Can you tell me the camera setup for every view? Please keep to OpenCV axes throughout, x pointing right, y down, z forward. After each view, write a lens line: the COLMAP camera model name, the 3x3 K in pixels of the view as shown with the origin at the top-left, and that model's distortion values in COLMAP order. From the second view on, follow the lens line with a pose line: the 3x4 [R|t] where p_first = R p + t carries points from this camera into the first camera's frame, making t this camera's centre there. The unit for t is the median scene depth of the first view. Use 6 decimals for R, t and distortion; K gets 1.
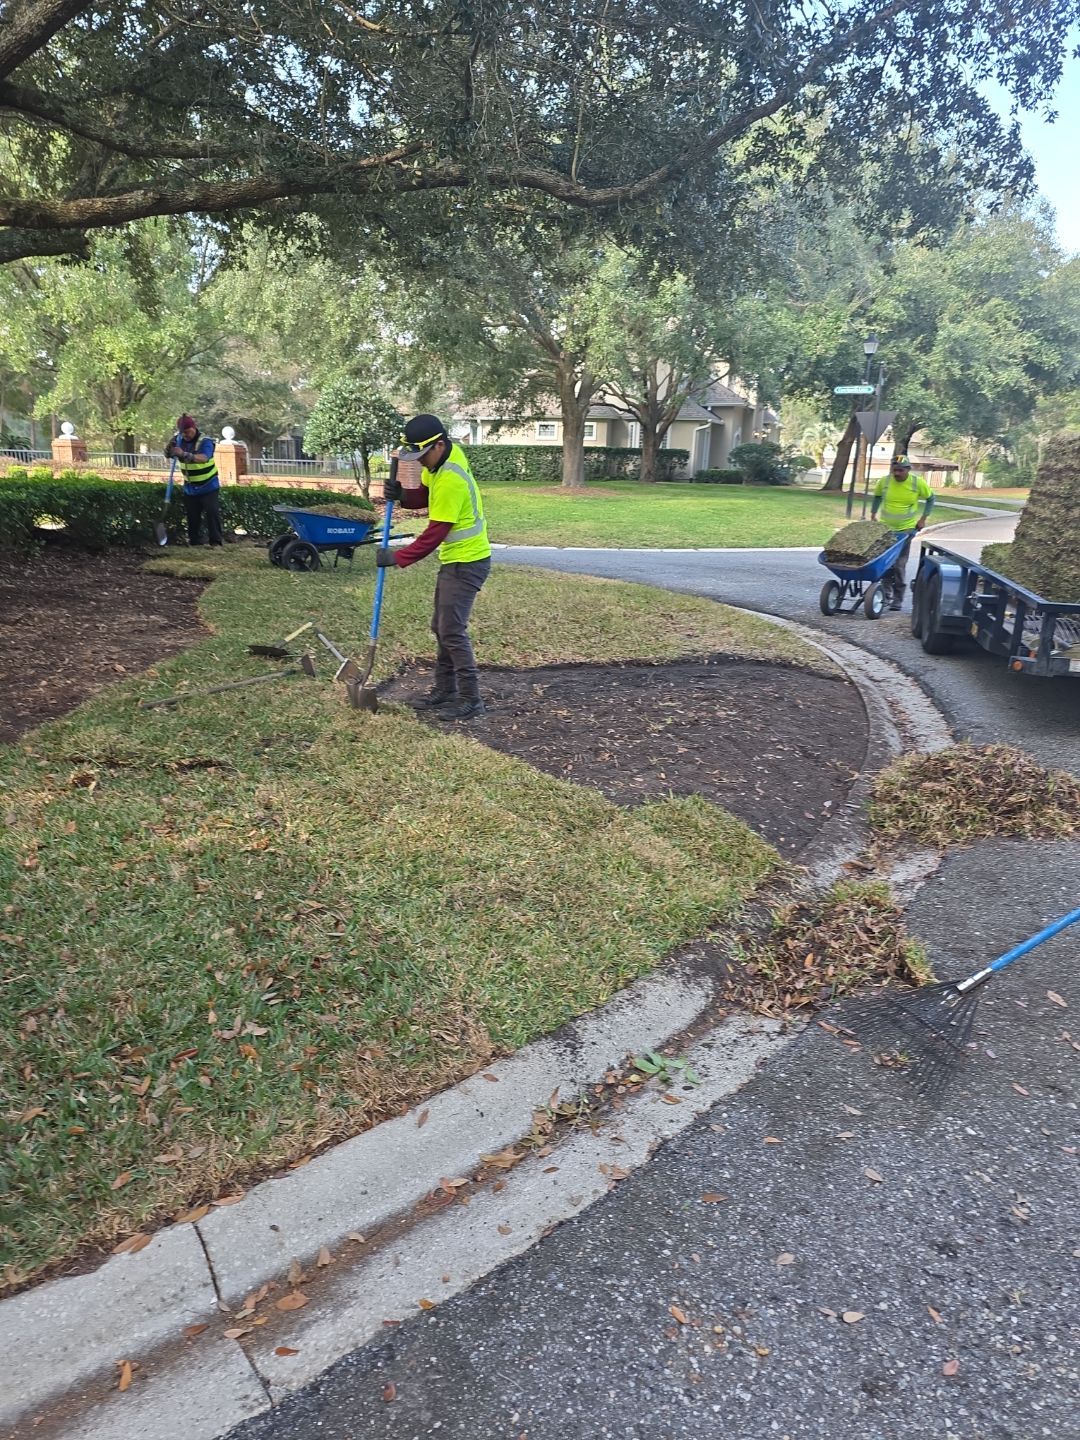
lens RADIAL K [[1011.2, 0, 531.2], [0, 1011.2, 717.2], [0, 0, 1]] dist [0.056750, -0.033587]
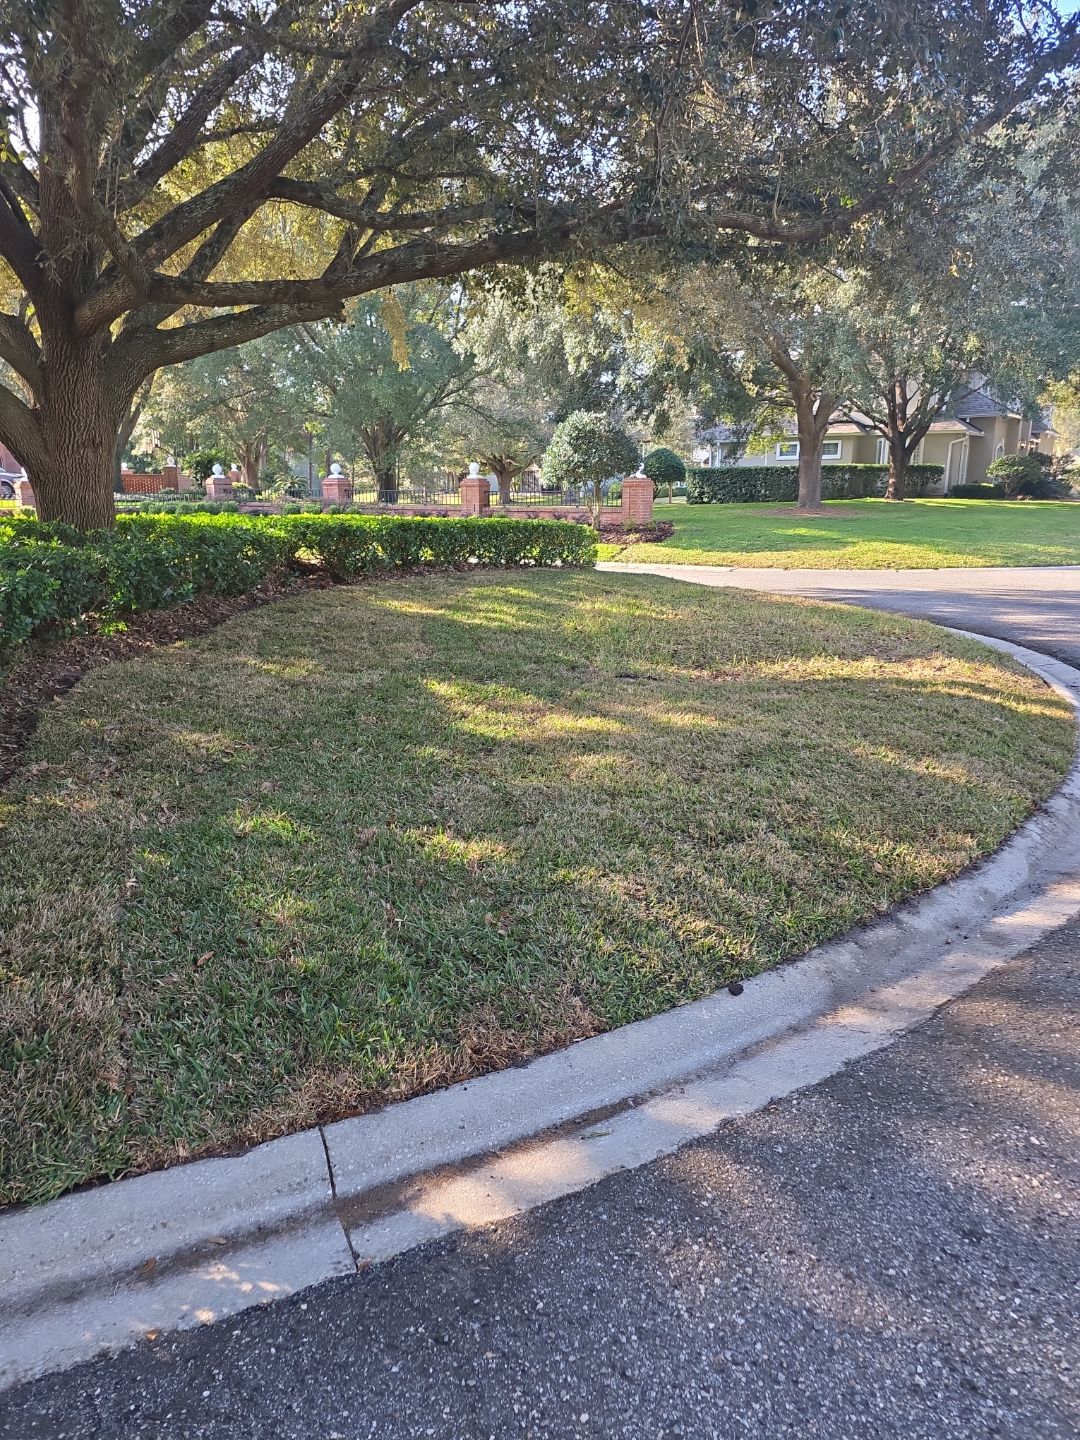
lens RADIAL K [[1011.2, 0, 544.2], [0, 1011.2, 721.3], [0, 0, 1]] dist [0.056750, -0.033587]
pose [[0.974650, 0.021251, -0.222725, 0.036741], [-0.025328, 0.999560, -0.015462, 0.002191], [0.222298, 0.020711, 0.974759, -0.027766]]
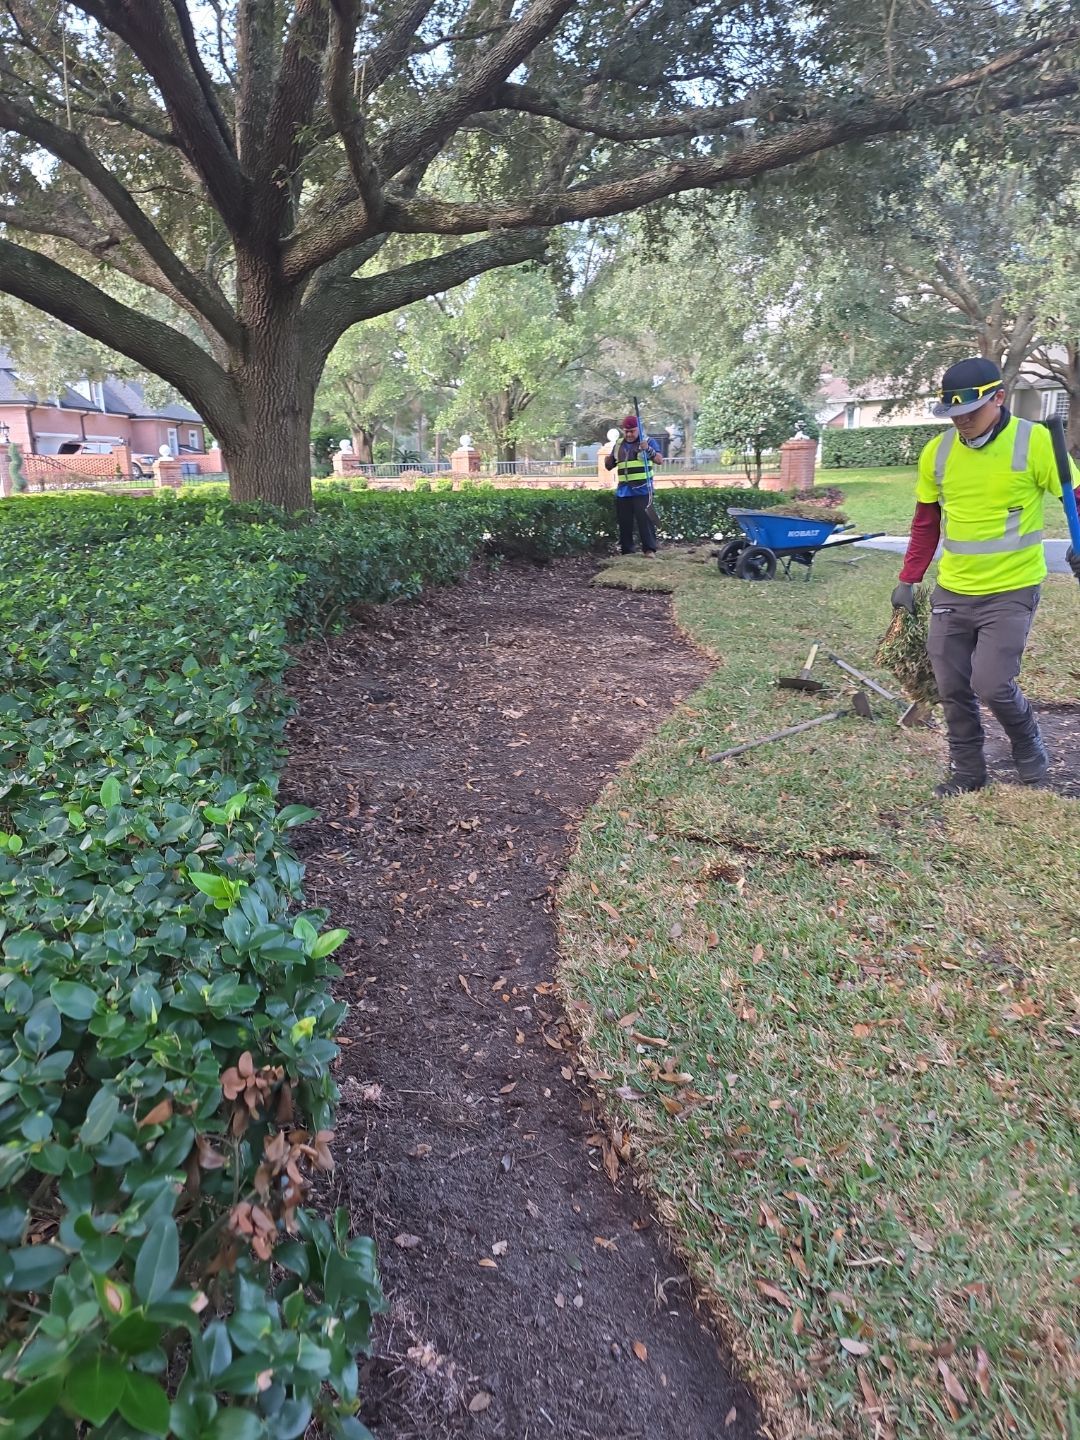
lens RADIAL K [[1011.2, 0, 504.7], [0, 1011.2, 713.8], [0, 0, 1]] dist [0.056750, -0.033587]
pose [[0.941629, 0.032600, -0.335070, -0.126327], [-0.031981, 0.999461, 0.007366, -0.023716], [0.335129, 0.003780, 0.942165, 0.072741]]
